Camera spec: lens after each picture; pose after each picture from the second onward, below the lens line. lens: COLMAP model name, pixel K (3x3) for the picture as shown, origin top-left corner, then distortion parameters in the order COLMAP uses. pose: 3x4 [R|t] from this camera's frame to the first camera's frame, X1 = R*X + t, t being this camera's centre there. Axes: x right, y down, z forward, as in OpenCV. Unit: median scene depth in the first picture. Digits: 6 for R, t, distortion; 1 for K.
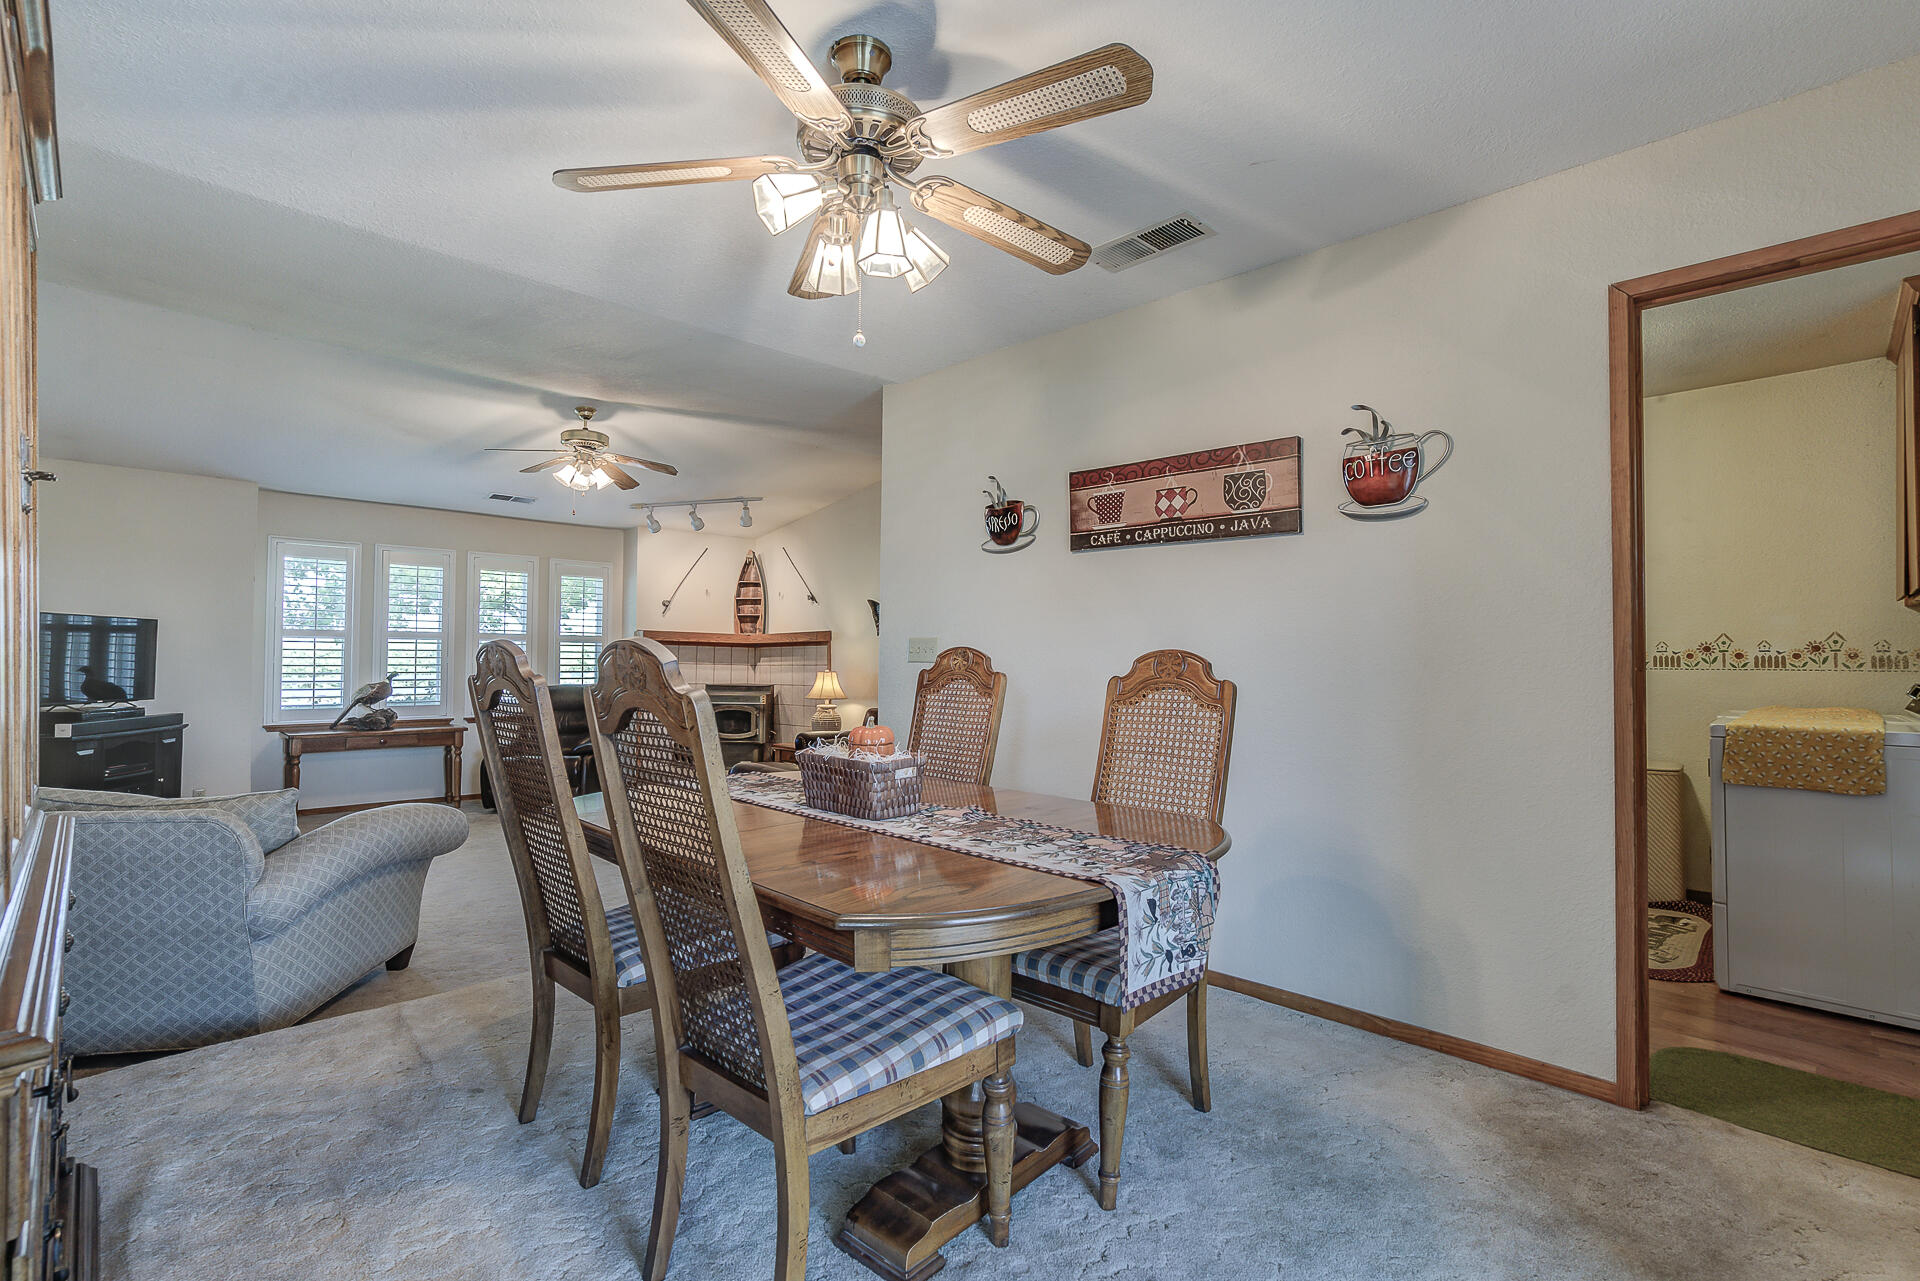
lens RADIAL K [[887.7, 0, 948.9], [0, 887.7, 639.2], [0, 0, 1]] dist [-0.020832, 0.007312]
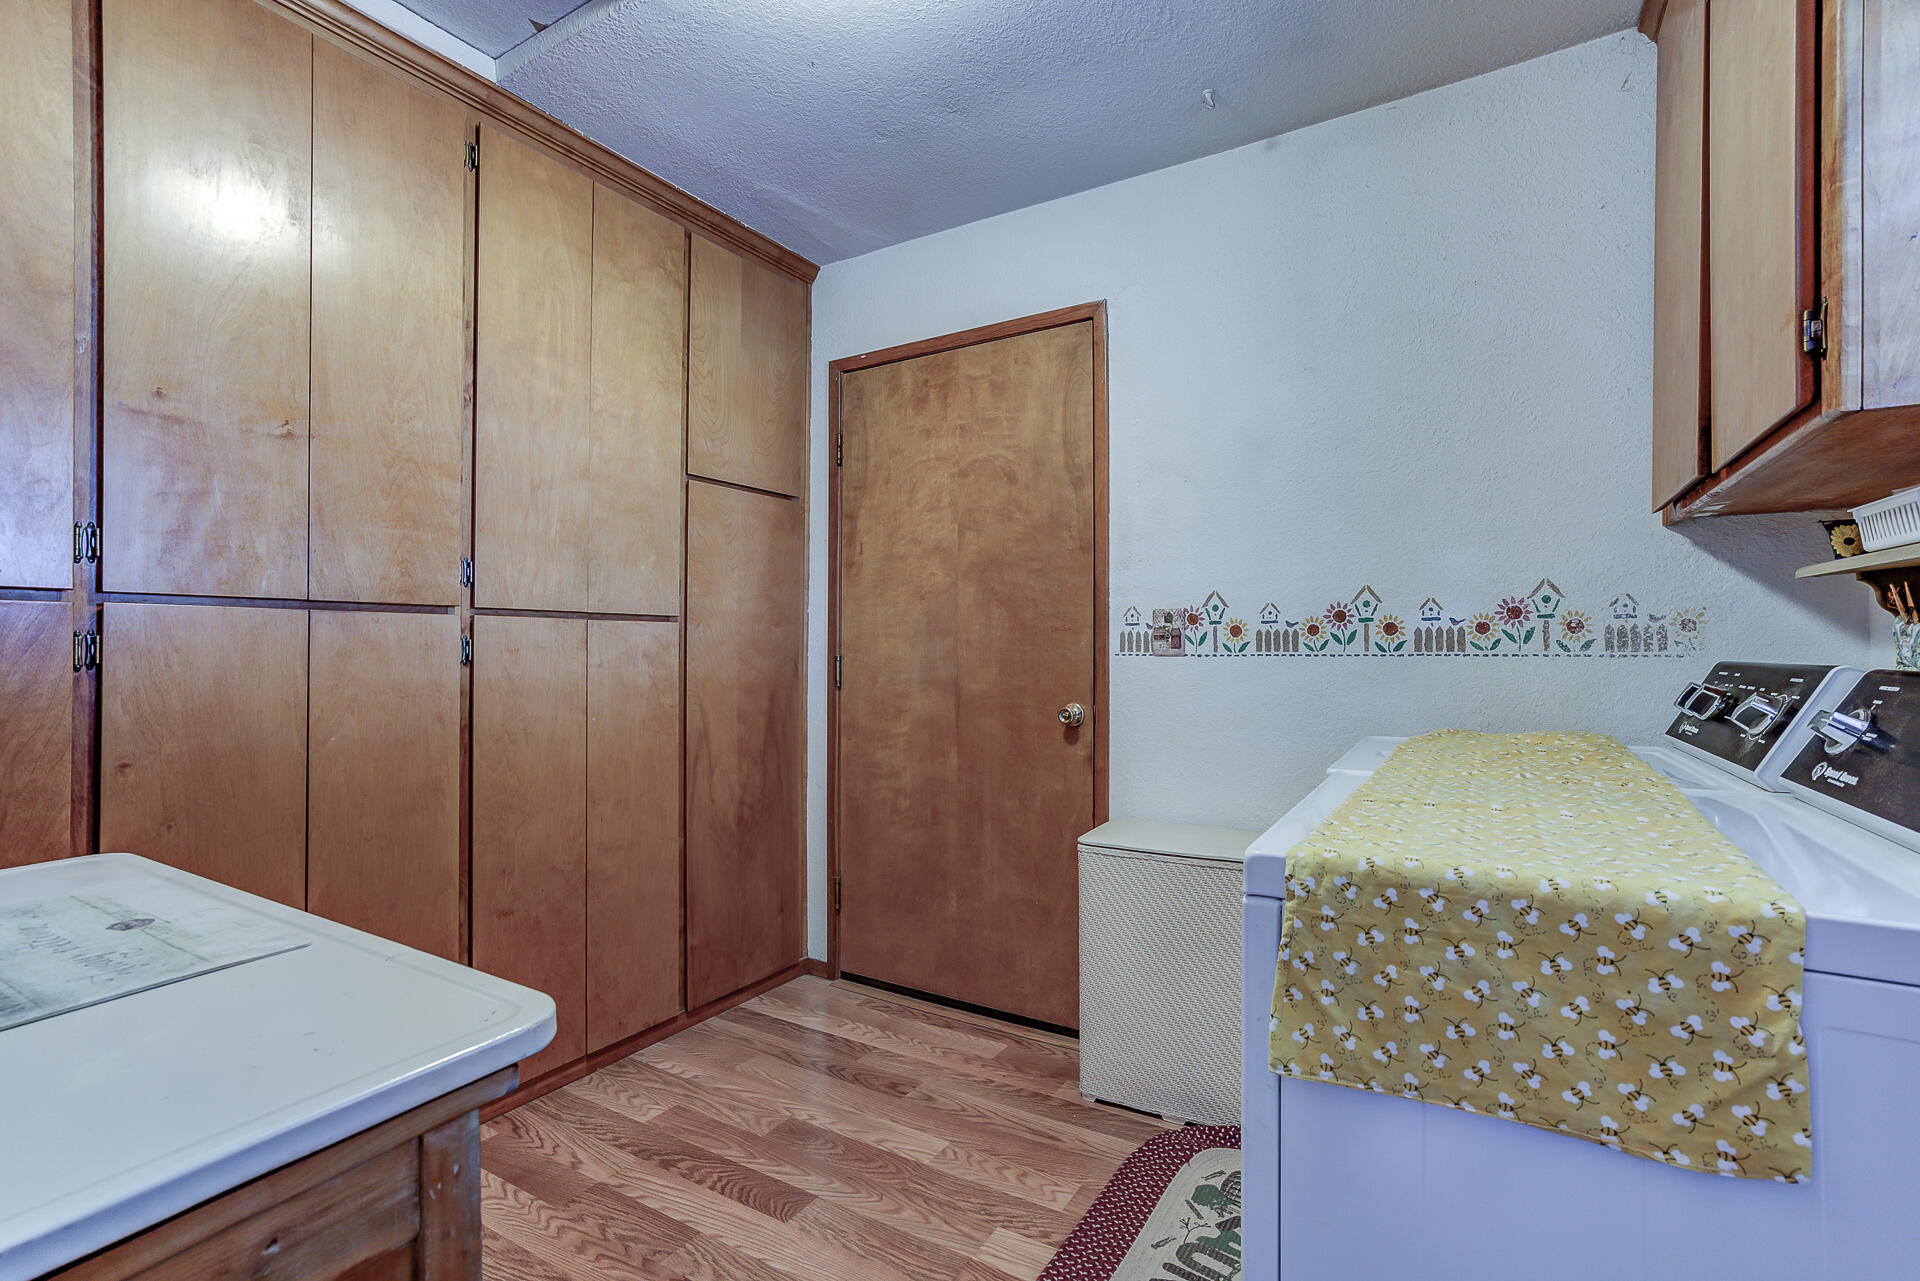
lens RADIAL K [[887.7, 0, 967.5], [0, 887.7, 647.1], [0, 0, 1]] dist [-0.020832, 0.007312]
pose [[0.968939, -0.007404, 0.247190, 0.560112], [0.001788, 0.999735, 0.022937, 0.018557], [-0.247295, -0.021782, 0.968695, 0.586968]]
